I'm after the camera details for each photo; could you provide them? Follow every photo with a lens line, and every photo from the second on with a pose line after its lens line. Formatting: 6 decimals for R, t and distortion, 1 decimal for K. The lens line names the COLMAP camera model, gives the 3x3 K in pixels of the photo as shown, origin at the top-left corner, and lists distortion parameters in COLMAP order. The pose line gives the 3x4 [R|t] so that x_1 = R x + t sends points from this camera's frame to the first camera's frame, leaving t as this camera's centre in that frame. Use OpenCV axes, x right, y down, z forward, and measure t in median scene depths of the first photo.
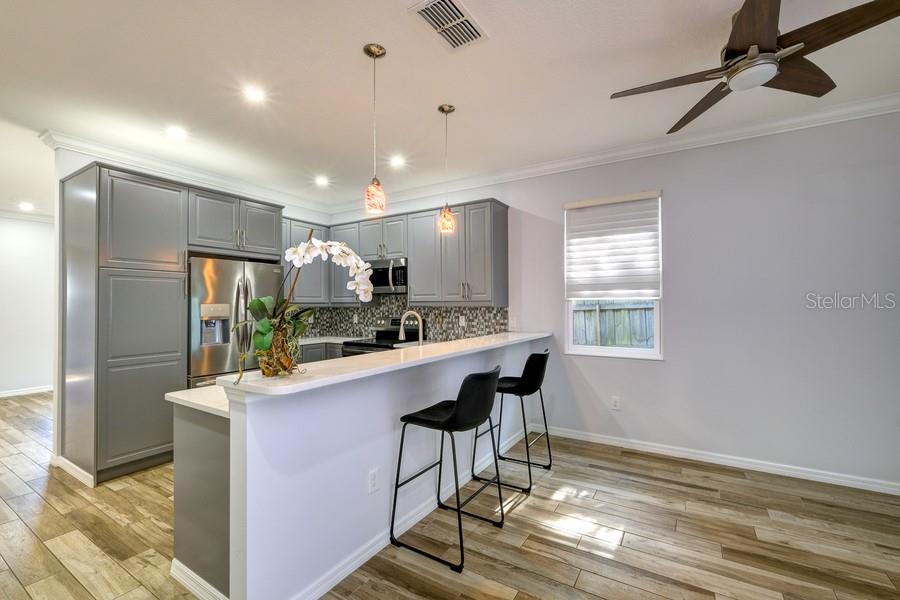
lens RADIAL K [[389.8, 0, 450.0], [0, 389.8, 300.0], [0, 0, 1]] dist [0.000147, -0.000086]
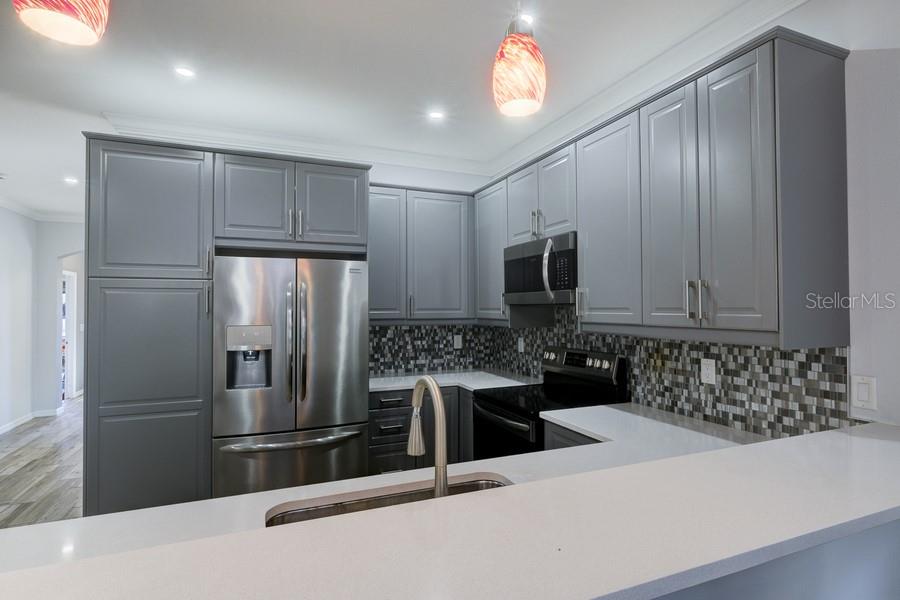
lens RADIAL K [[465.4, 0, 450.0], [0, 465.4, 300.0], [0, 0, 1]] dist [0.000059, -0.000788]
pose [[0.817186, -0.007377, -0.576326, 0.092553], [0.006700, 0.999972, -0.003300, -0.022443], [0.576335, -0.001165, 0.817213, 0.435827]]
